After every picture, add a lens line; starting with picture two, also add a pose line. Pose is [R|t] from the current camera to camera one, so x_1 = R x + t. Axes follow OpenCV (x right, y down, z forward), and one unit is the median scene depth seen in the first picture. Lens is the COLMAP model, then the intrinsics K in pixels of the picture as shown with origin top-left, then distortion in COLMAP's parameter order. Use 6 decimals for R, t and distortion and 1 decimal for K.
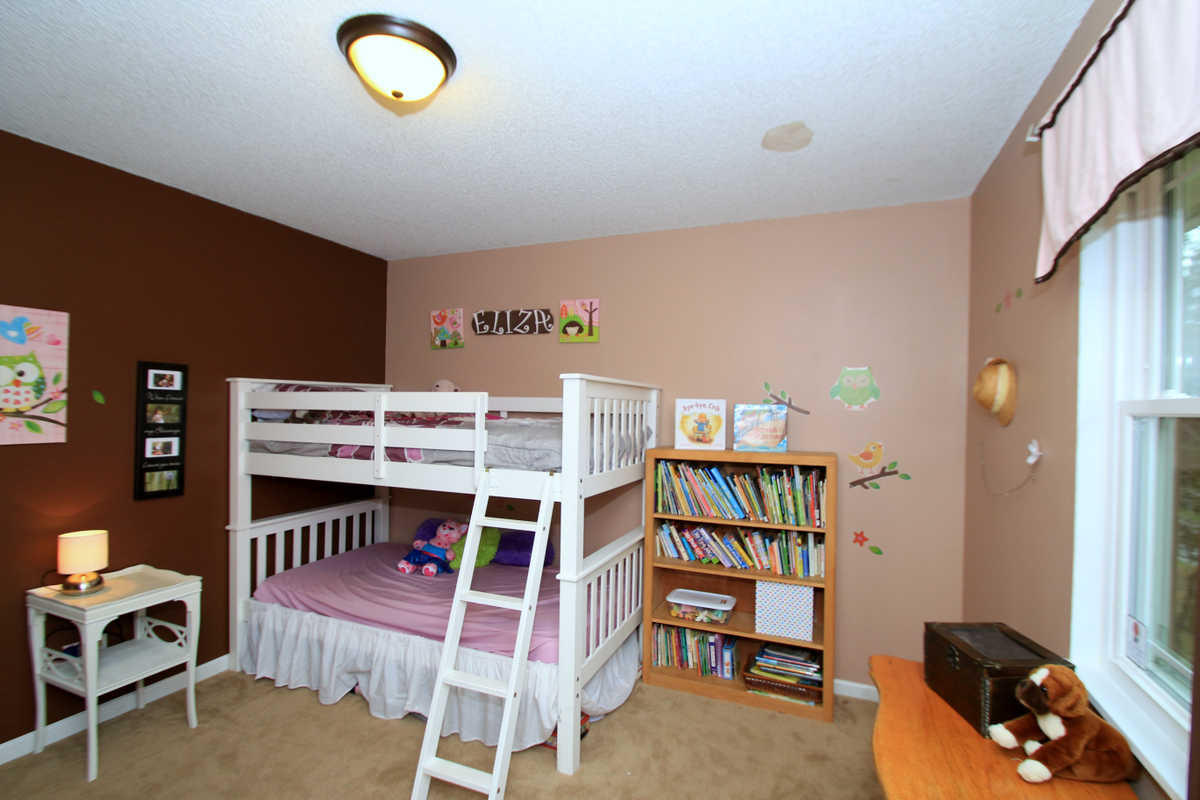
lens RADIAL K [[564.6, 0, 594.1], [0, 564.6, 408.1], [0, 0, 1]] dist [0.003050, -0.000421]
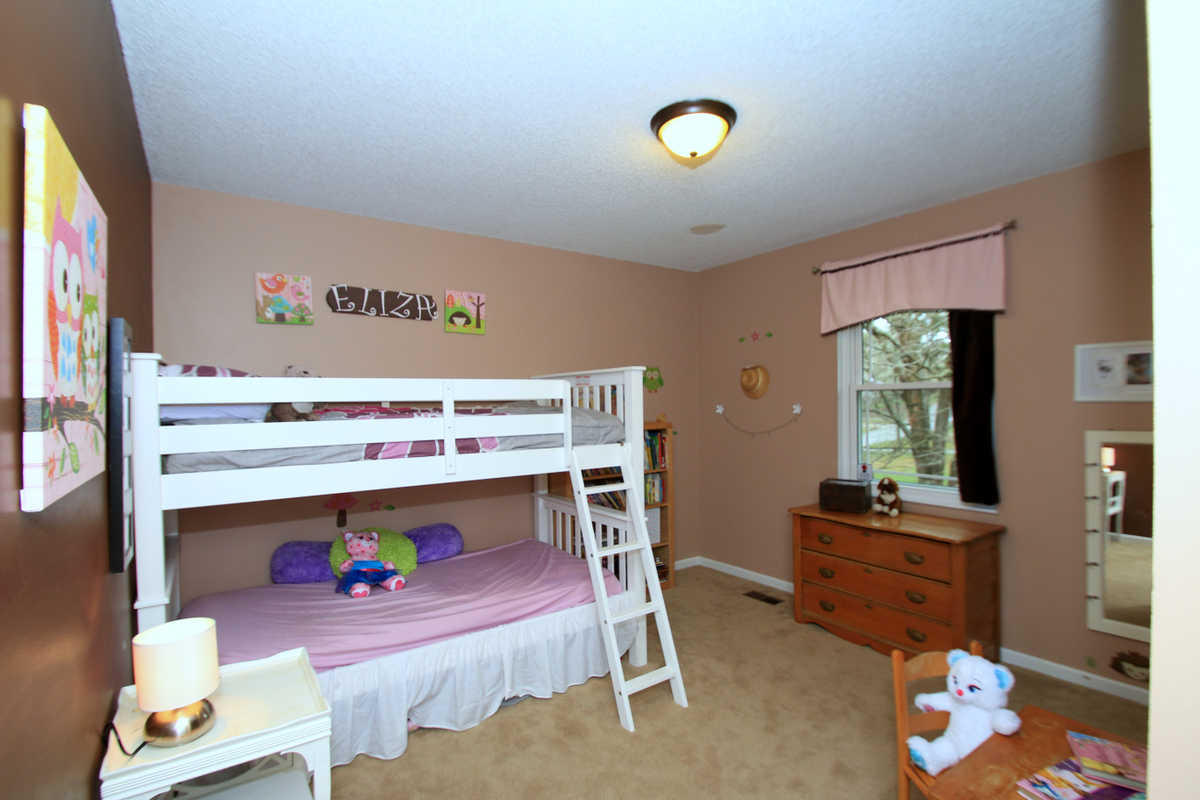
lens RADIAL K [[564.6, 0, 594.1], [0, 564.6, 408.1], [0, 0, 1]] dist [0.003050, -0.000421]
pose [[0.534558, -0.033001, 0.844488, -0.790867], [0.021193, 0.999447, 0.025642, -0.000176], [-0.844866, 0.004190, 0.534961, 0.248121]]
